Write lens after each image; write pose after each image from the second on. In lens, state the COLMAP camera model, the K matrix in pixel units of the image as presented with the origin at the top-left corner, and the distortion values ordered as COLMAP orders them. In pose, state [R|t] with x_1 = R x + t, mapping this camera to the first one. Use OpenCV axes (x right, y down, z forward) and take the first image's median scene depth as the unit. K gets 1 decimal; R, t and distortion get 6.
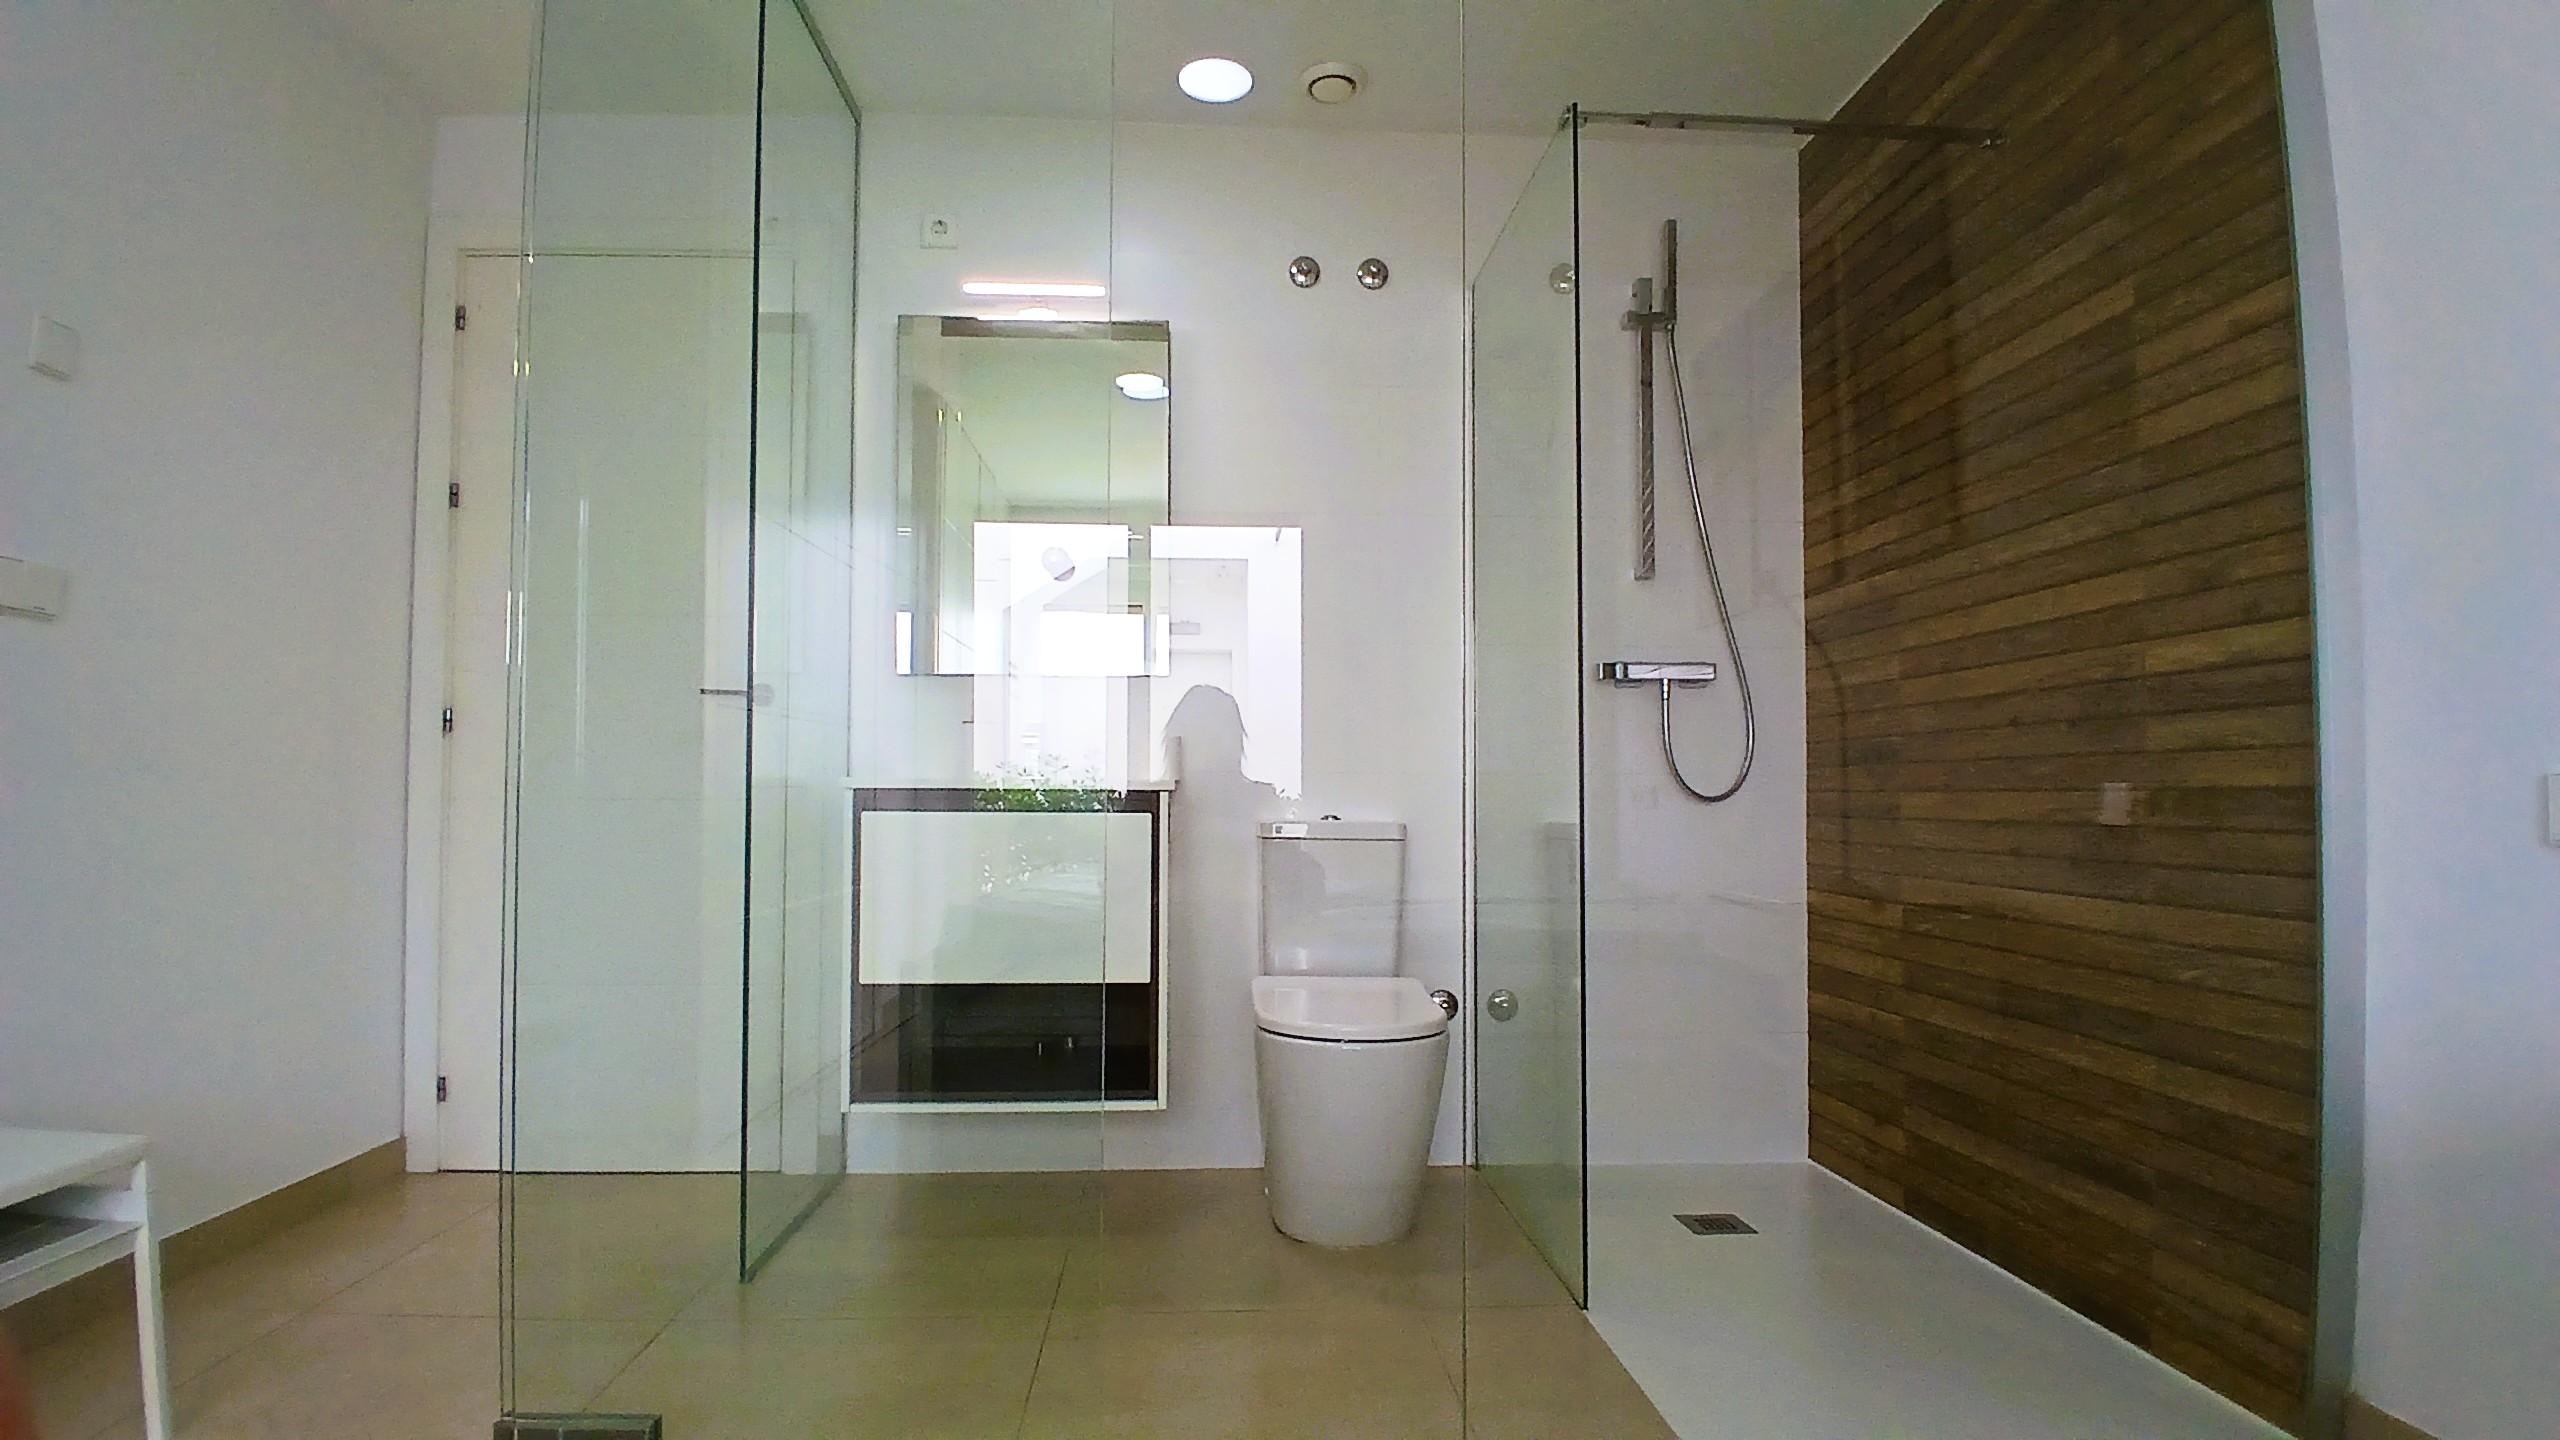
lens RADIAL K [[1291.0, 0, 1267.1], [0, 1291.0, 745.6], [0, 0, 1]] dist [0.018168, -0.056589]
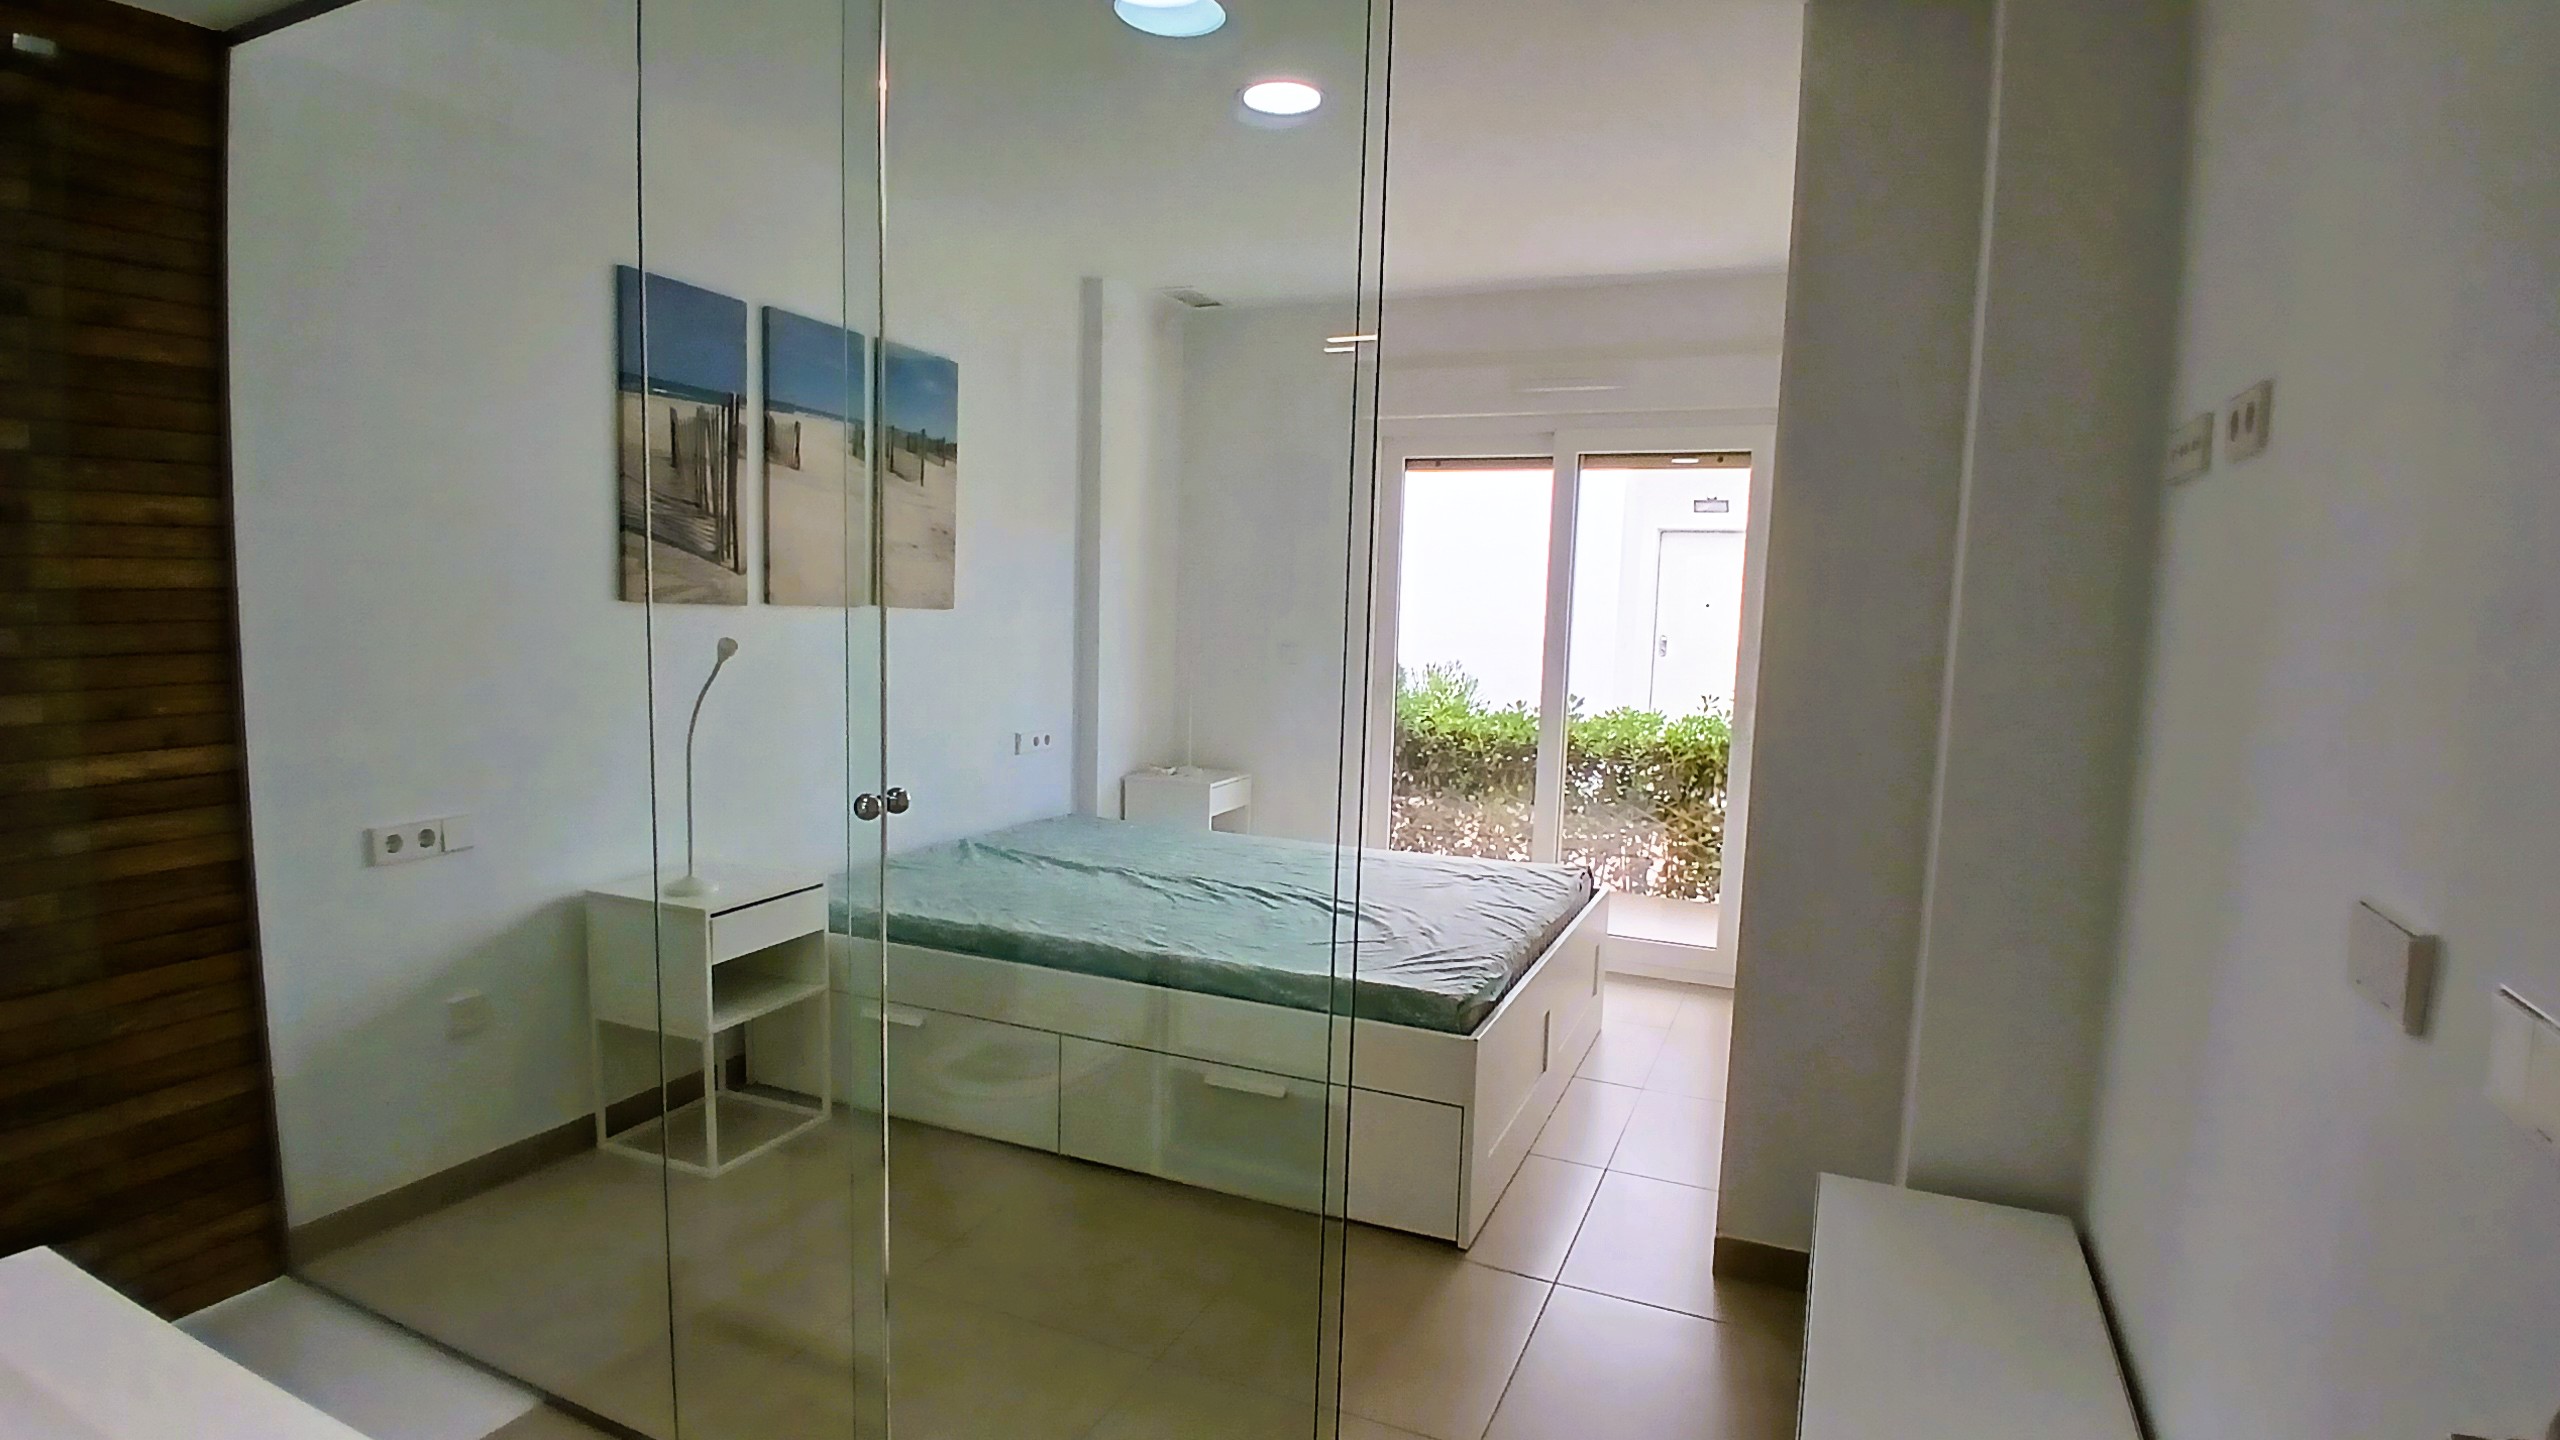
lens RADIAL K [[1291.0, 0, 1267.1], [0, 1291.0, 745.6], [0, 0, 1]] dist [0.018168, -0.056589]
pose [[-0.884529, -0.078607, 0.459814, -0.571914], [-0.044570, 0.995432, 0.084436, -0.176779], [-0.464351, 0.054192, -0.883992, 1.110917]]
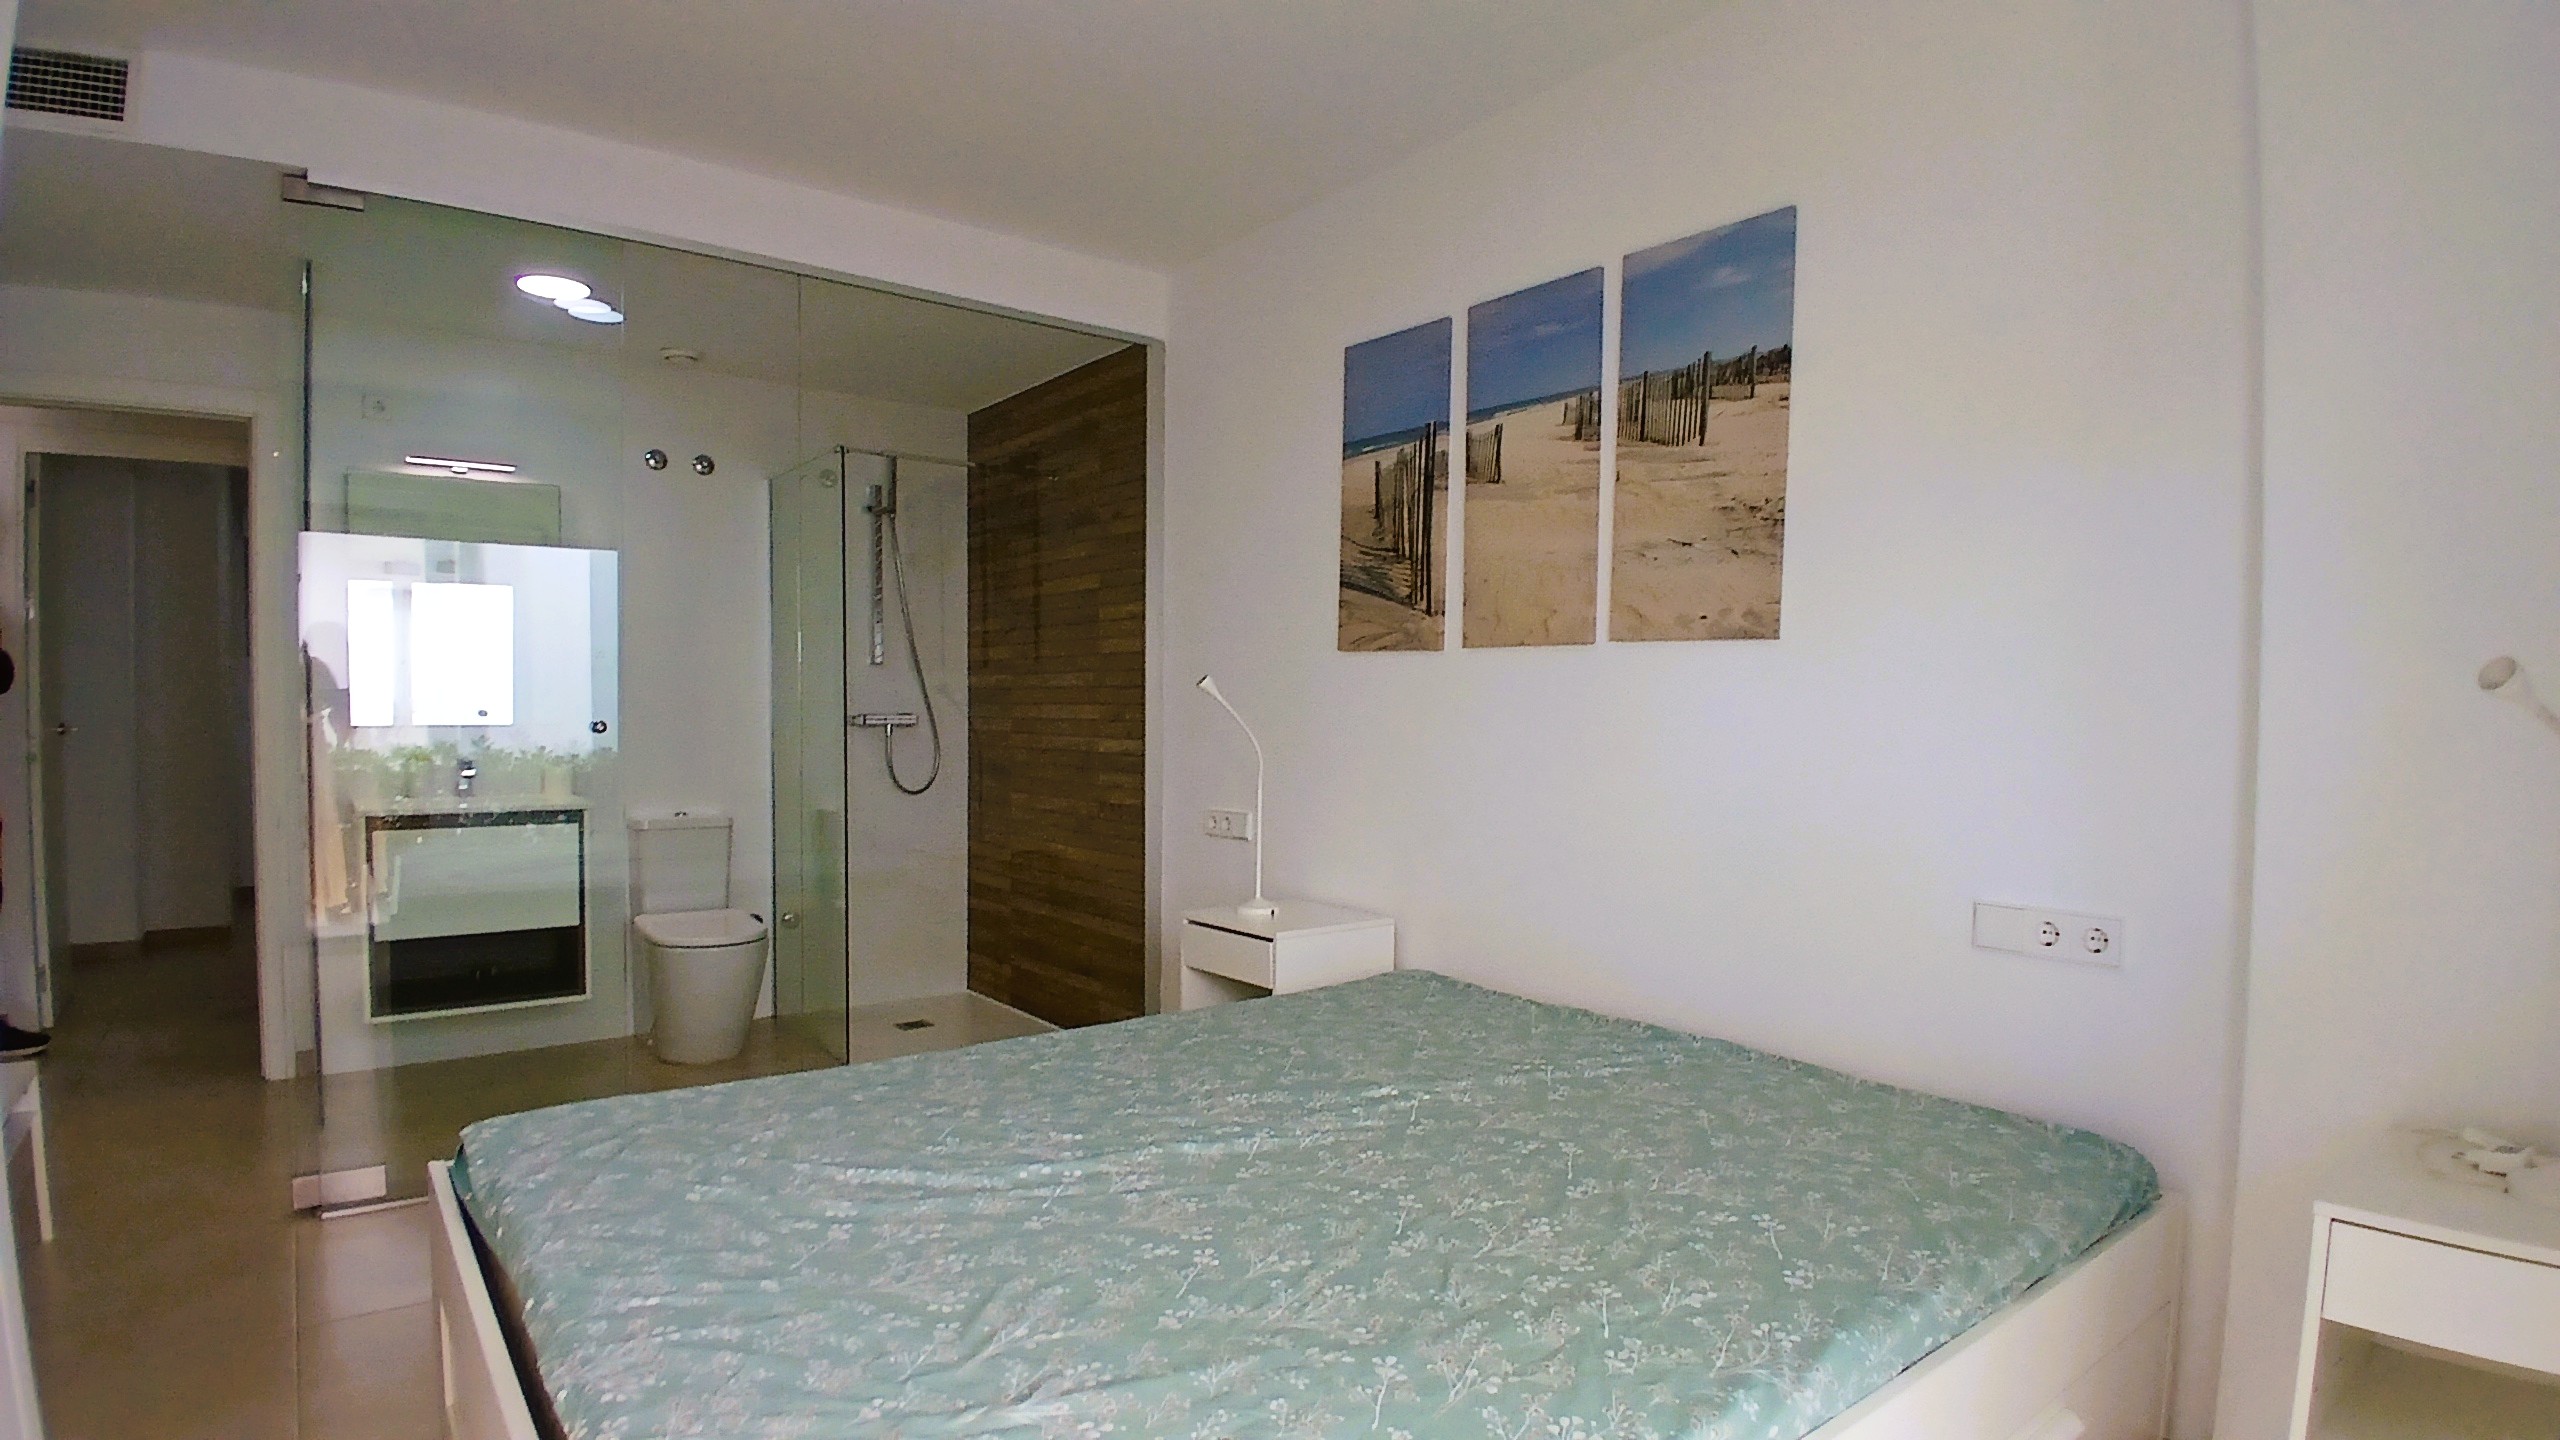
lens RADIAL K [[1291.0, 0, 1267.1], [0, 1291.0, 745.6], [0, 0, 1]] dist [0.018168, -0.056589]
pose [[0.834726, -0.015945, 0.550434, -0.254314], [-0.023215, 0.997673, 0.064107, -0.168337], [-0.550176, -0.066290, 0.832414, -0.826652]]
